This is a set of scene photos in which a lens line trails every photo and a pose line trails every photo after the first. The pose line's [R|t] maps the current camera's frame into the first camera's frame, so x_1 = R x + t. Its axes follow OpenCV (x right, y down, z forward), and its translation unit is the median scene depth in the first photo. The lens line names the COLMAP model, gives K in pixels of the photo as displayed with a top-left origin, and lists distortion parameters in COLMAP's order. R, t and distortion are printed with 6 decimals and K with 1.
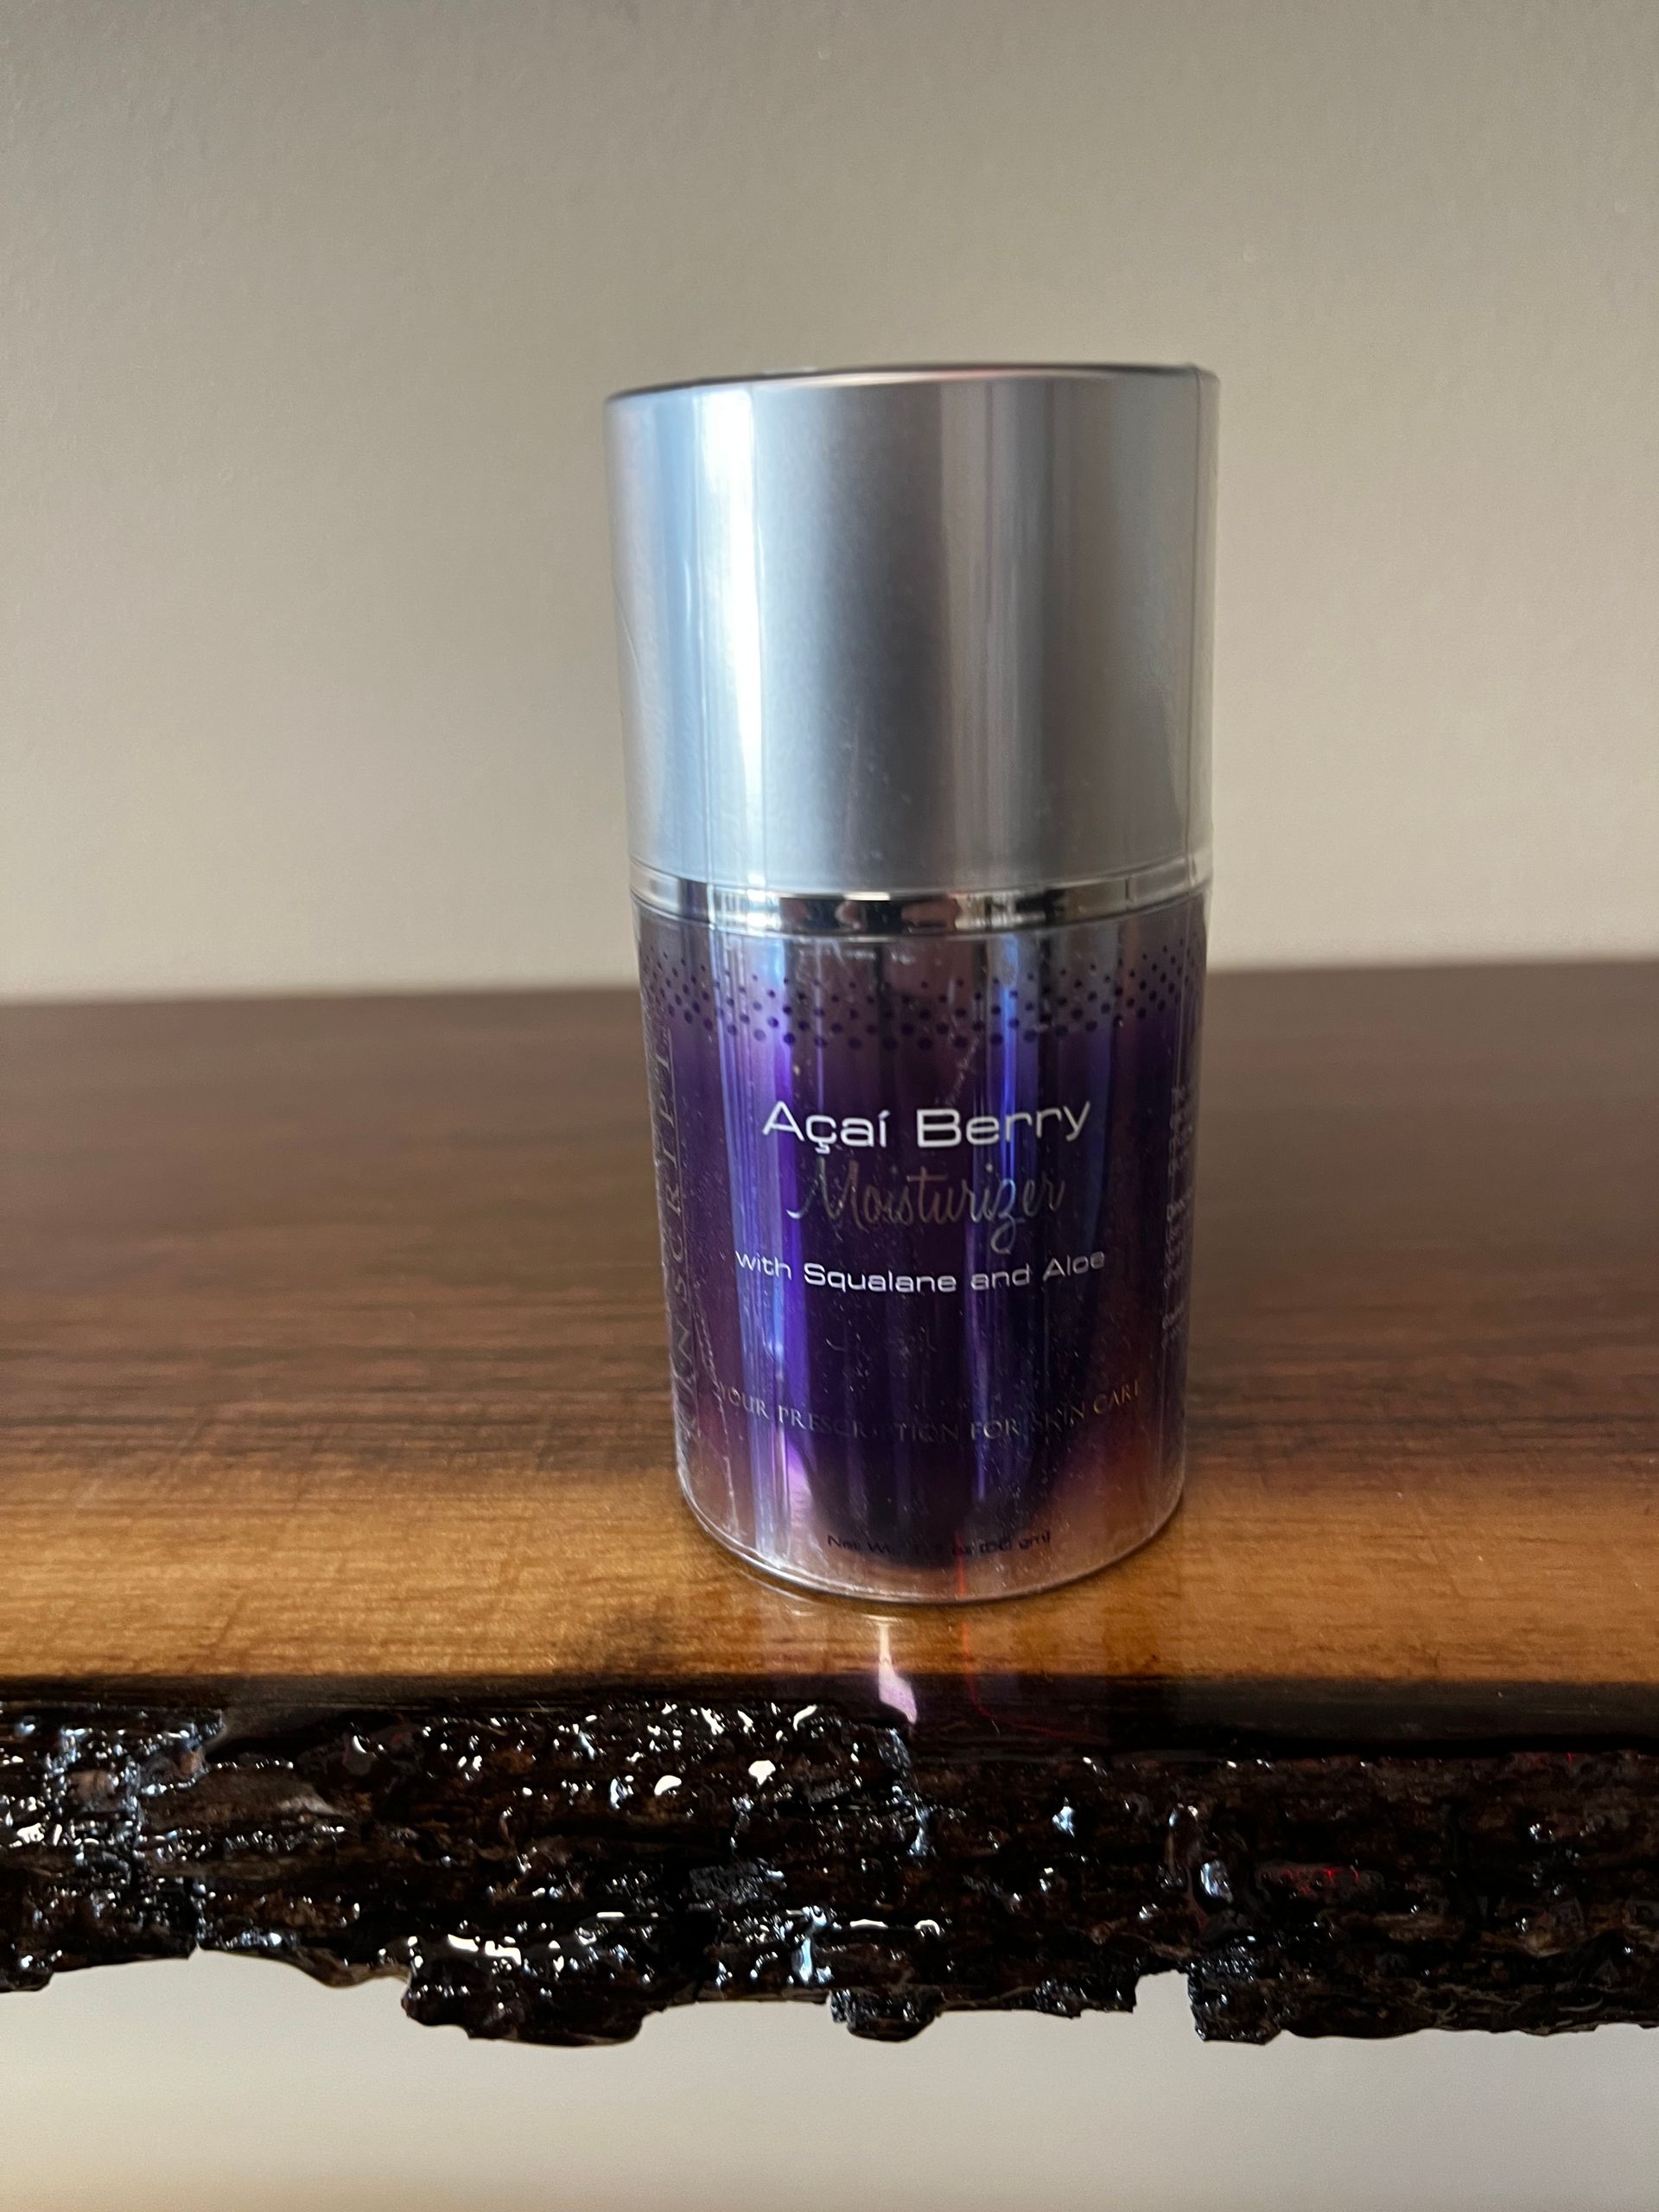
lens RADIAL K [[1794.6, 0, 828.6], [0, 1794.6, 1114.1], [0, 0, 1]] dist [0.023490, -0.057116]
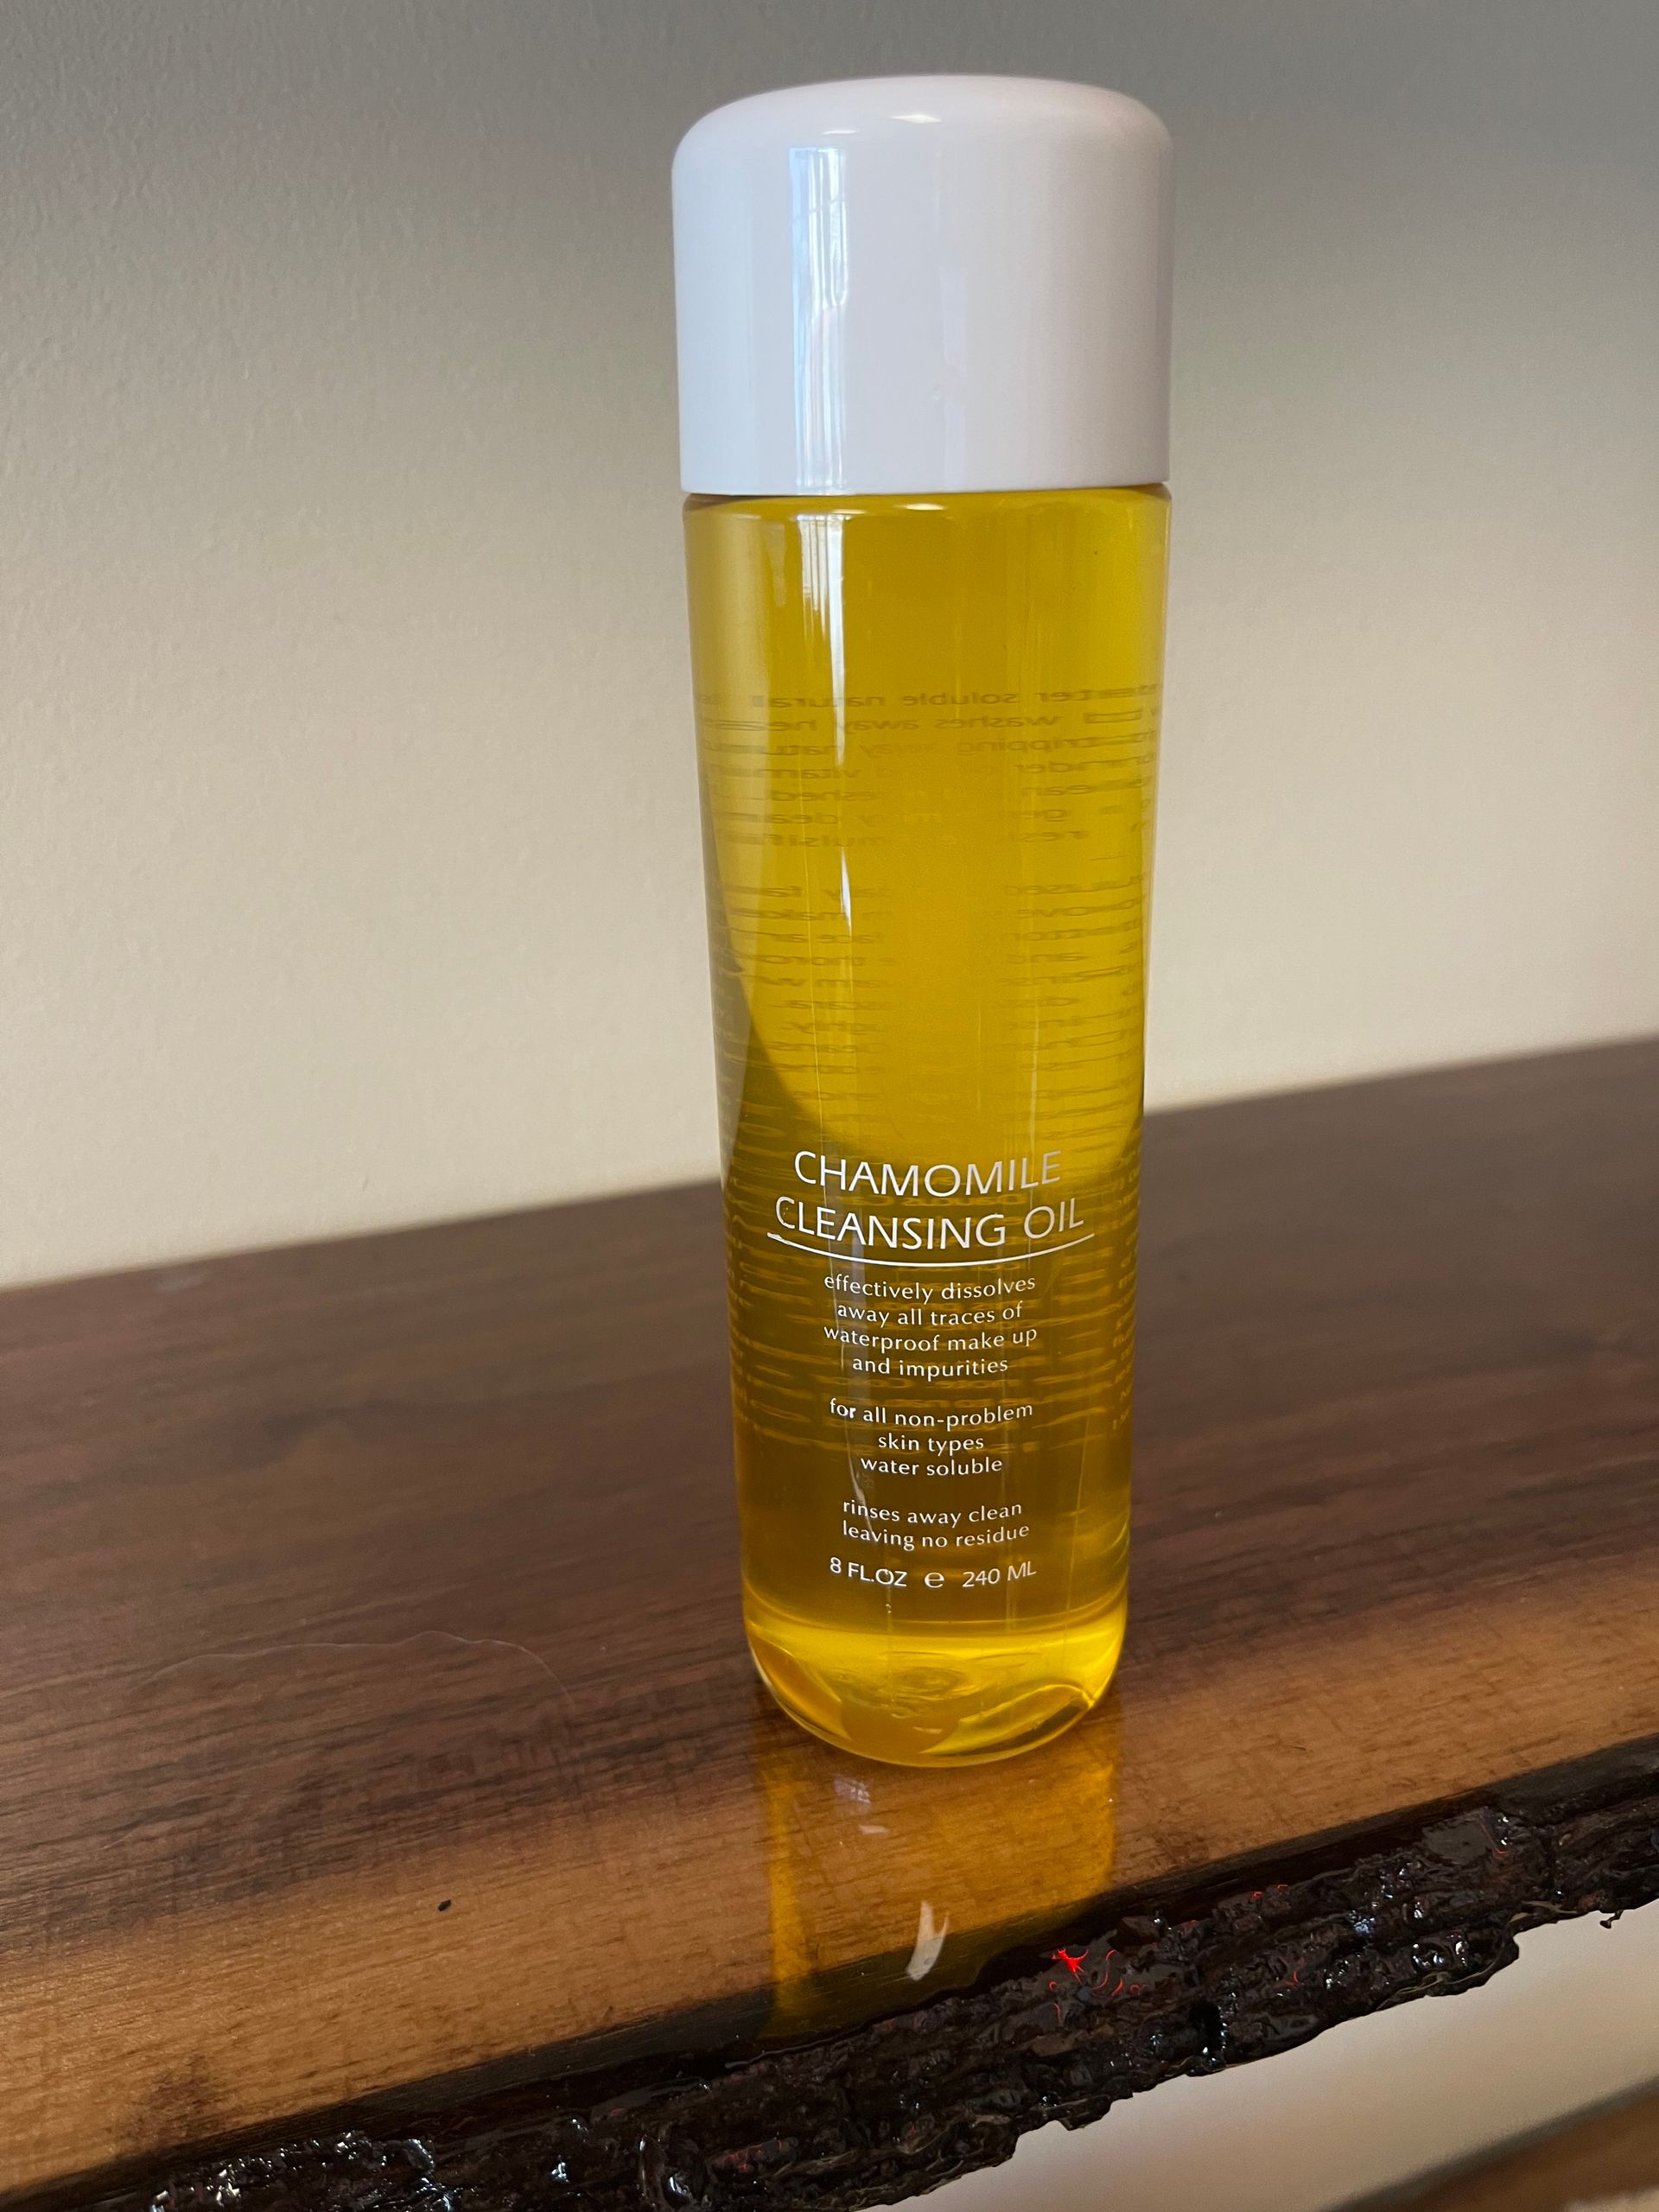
lens RADIAL K [[1794.6, 0, 839.2], [0, 1794.6, 1092.1], [0, 0, 1]] dist [0.023490, -0.057116]
pose [[0.930929, -0.119302, 0.345165, -0.031120], [0.117375, 0.992732, 0.026561, -0.351004], [-0.345825, 0.015787, 0.938166, -0.261102]]
